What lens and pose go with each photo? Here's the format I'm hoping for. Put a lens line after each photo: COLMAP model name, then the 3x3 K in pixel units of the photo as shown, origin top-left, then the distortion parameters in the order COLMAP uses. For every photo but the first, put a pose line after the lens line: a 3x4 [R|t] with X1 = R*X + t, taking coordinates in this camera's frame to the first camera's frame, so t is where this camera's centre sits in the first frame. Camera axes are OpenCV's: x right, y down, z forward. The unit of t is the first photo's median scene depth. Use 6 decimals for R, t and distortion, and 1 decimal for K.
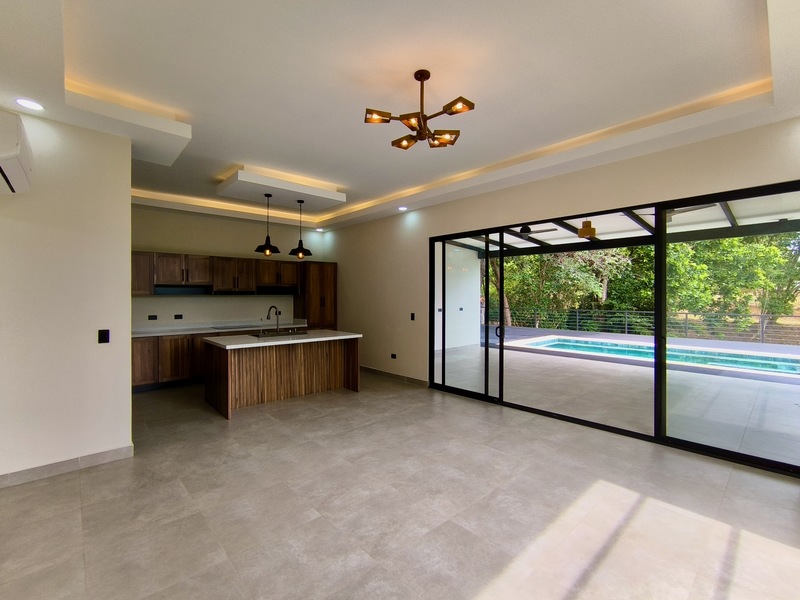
lens RADIAL K [[359.7, 0, 401.6], [0, 359.7, 297.7], [0, 0, 1]] dist [-0.001167, 0.000253]
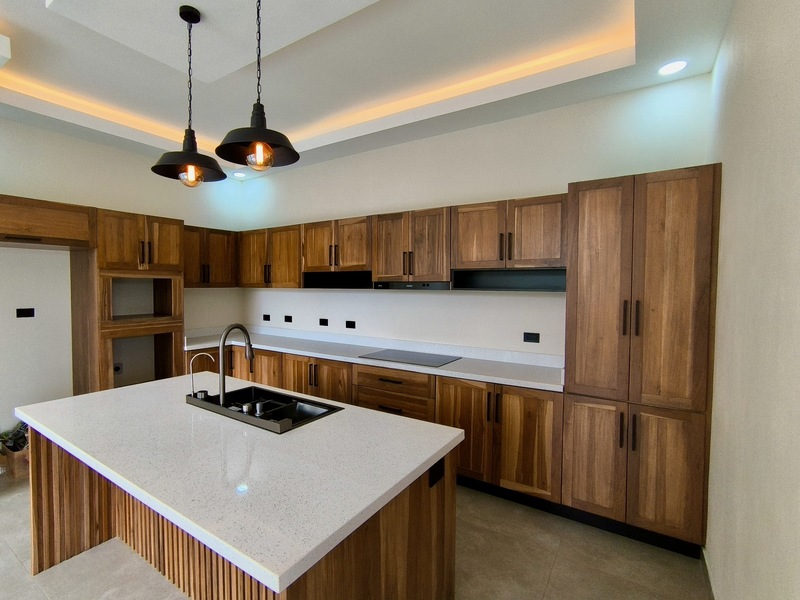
lens RADIAL K [[396.7, 0, 365.2], [0, 396.7, 297.9], [0, 0, 1]] dist [-0.016057, 0.000243]
pose [[0.203682, 0.033806, -0.978453, 0.046702], [-0.013429, 0.999406, 0.031735, -0.013846], [0.978945, 0.006676, 0.204015, 0.911271]]
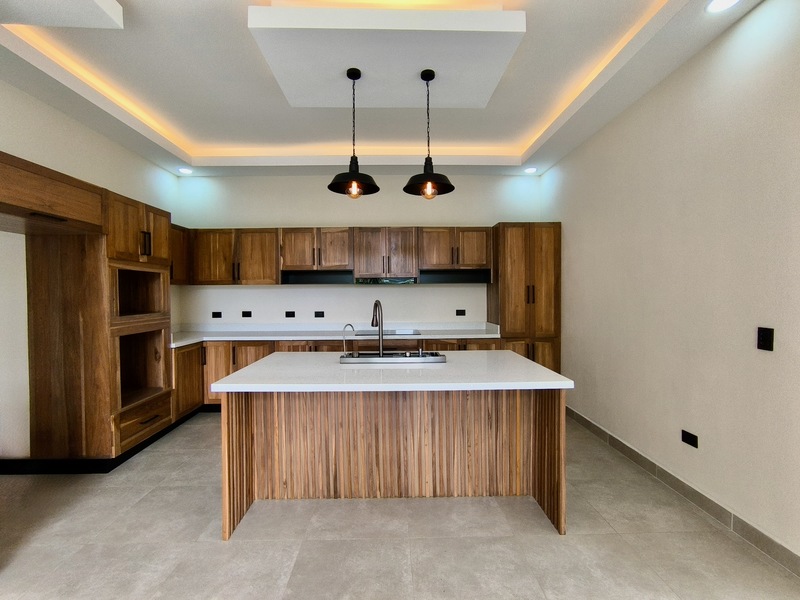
lens RADIAL K [[362.4, 0, 397.5], [0, 362.4, 298.5], [0, 0, 1]] dist [-0.040508, 0.021569]
pose [[0.743980, 0.004669, -0.668186, -0.001620], [0.001509, 0.999961, 0.008668, 0.014977], [0.668201, -0.007457, 0.743944, 0.567335]]
